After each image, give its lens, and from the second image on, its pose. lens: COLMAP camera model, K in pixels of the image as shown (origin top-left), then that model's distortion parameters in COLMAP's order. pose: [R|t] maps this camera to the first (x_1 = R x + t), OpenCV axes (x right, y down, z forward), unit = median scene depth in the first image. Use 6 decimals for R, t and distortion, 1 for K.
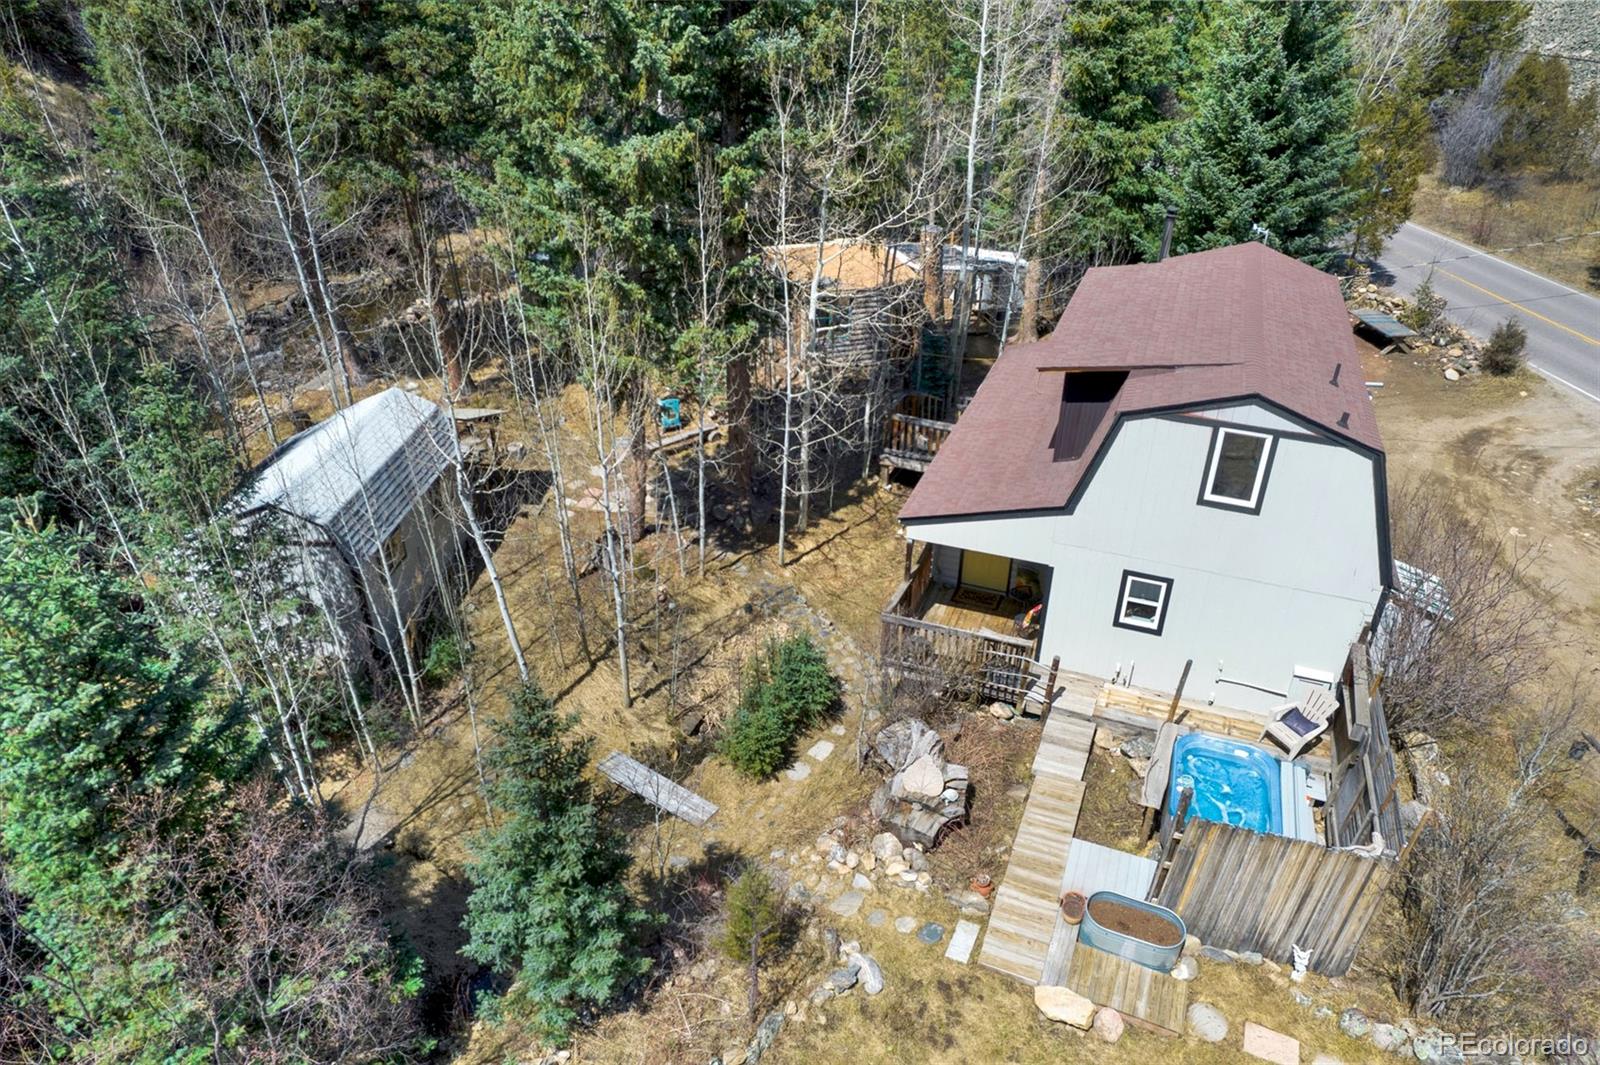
lens RADIAL K [[1017.3, 0, 795.0], [0, 1017.3, 530.1], [0, 0, 1]] dist [-0.032505, 0.000278]
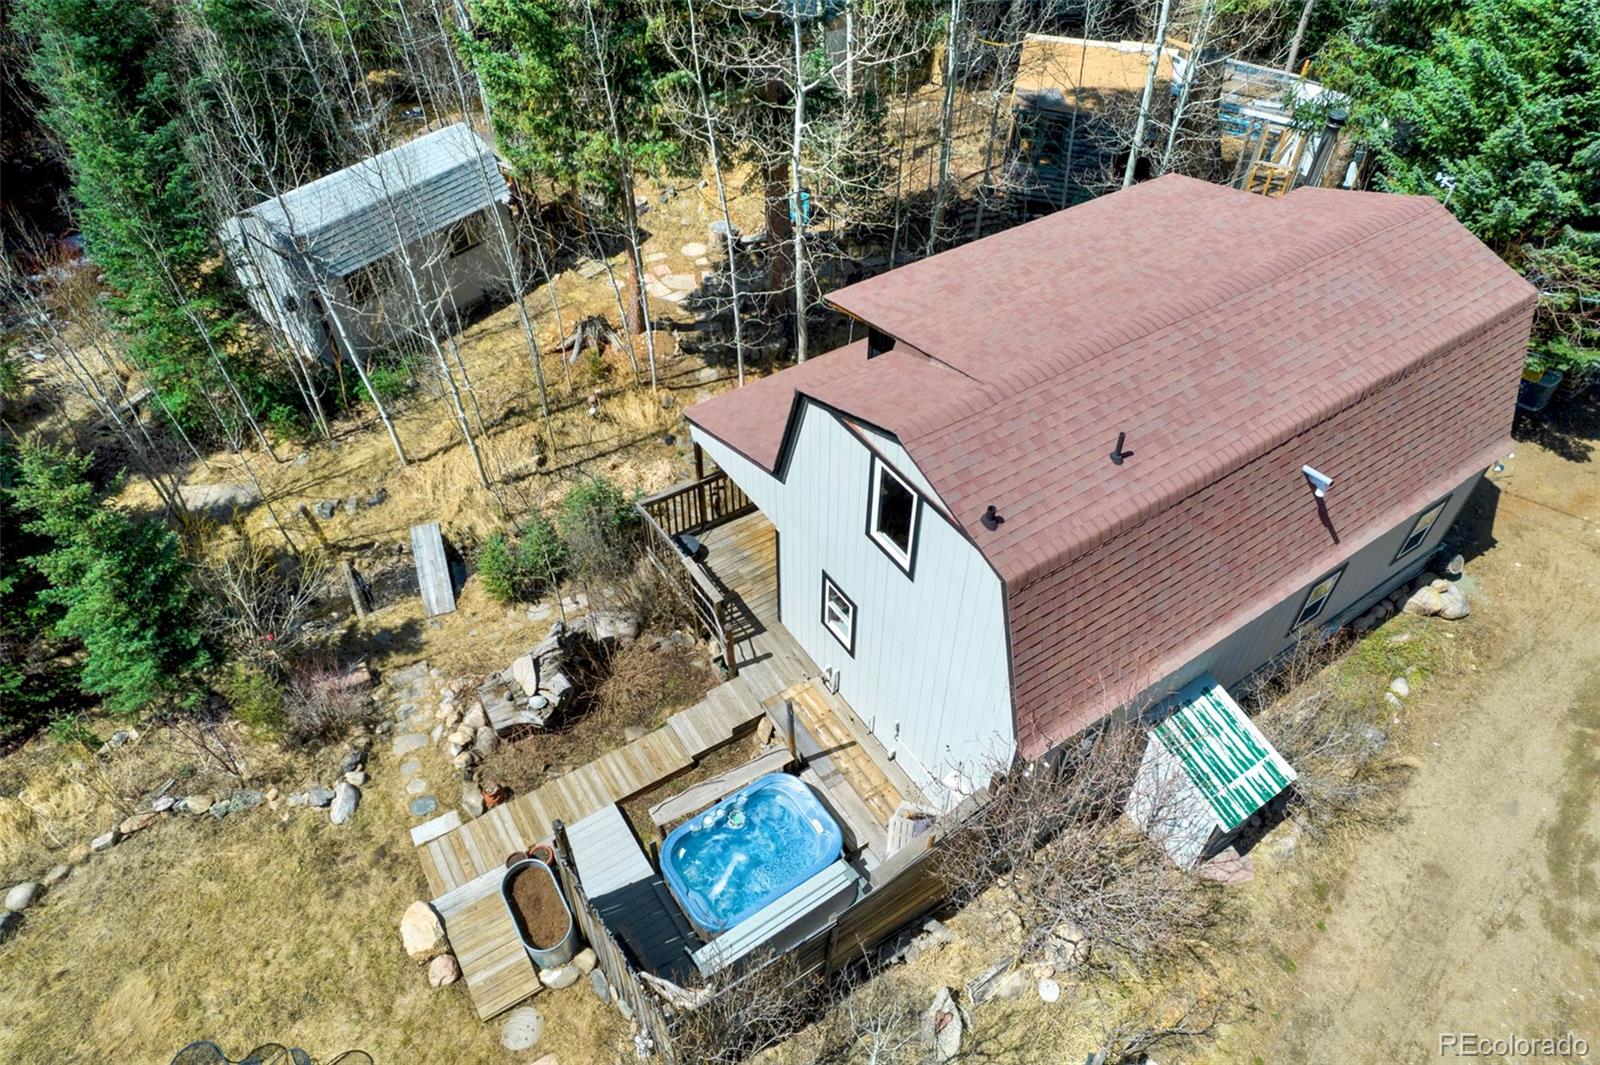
lens RADIAL K [[1017.3, 0, 806.5], [0, 1017.3, 528.2], [0, 0, 1]] dist [-0.032505, 0.000278]
pose [[0.819713, 0.397757, -0.412141, 0.684141], [-0.271798, 0.903500, 0.331382, -0.279361], [0.504179, -0.159619, 0.848720, 0.312135]]
